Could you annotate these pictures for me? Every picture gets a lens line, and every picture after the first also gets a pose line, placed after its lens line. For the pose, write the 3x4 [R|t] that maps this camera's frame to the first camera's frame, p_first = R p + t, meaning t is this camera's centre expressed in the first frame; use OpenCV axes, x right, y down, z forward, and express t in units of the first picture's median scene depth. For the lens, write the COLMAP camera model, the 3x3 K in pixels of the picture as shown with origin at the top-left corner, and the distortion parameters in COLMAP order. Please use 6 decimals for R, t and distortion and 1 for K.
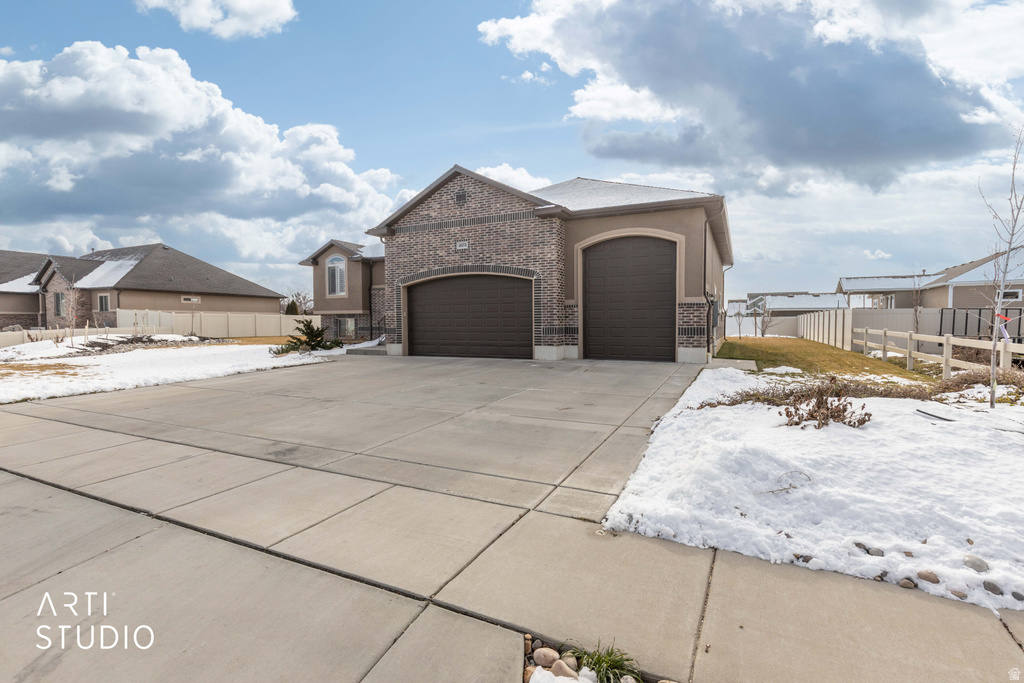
lens RADIAL K [[469.9, 0, 506.7], [0, 469.9, 321.6], [0, 0, 1]] dist [0.003212, -0.001122]
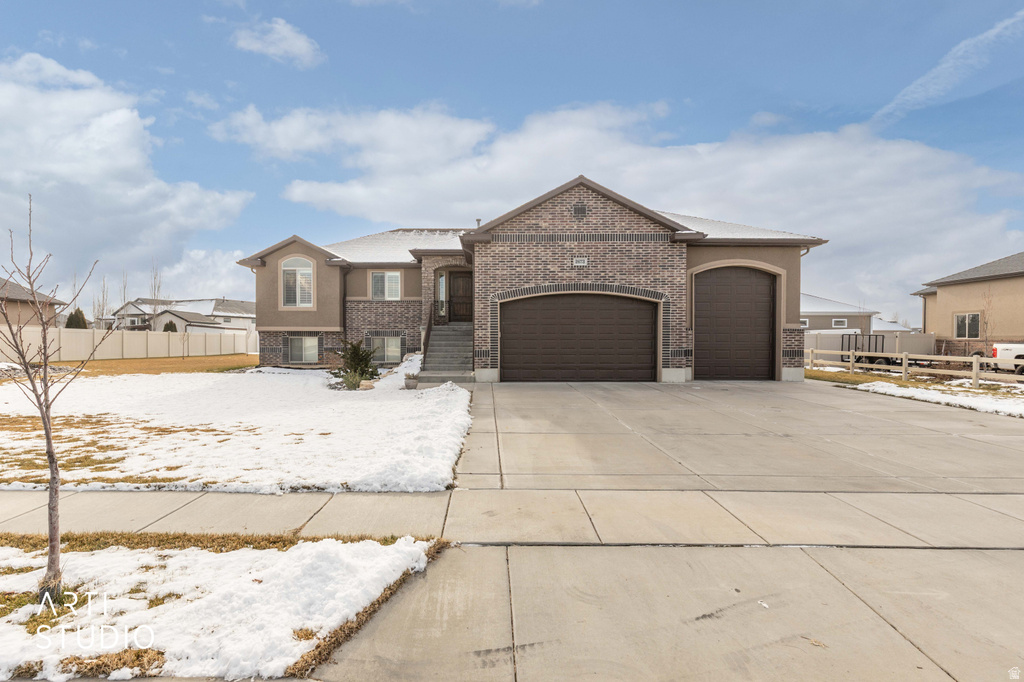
lens RADIAL K [[481.9, 0, 485.7], [0, 481.9, 328.2], [0, 0, 1]] dist [0.011732, -0.000596]
pose [[0.898676, 0.017659, 0.438257, -0.677592], [-0.007481, 0.999661, -0.024941, -0.005063], [-0.438549, 0.019135, 0.898504, 0.223694]]
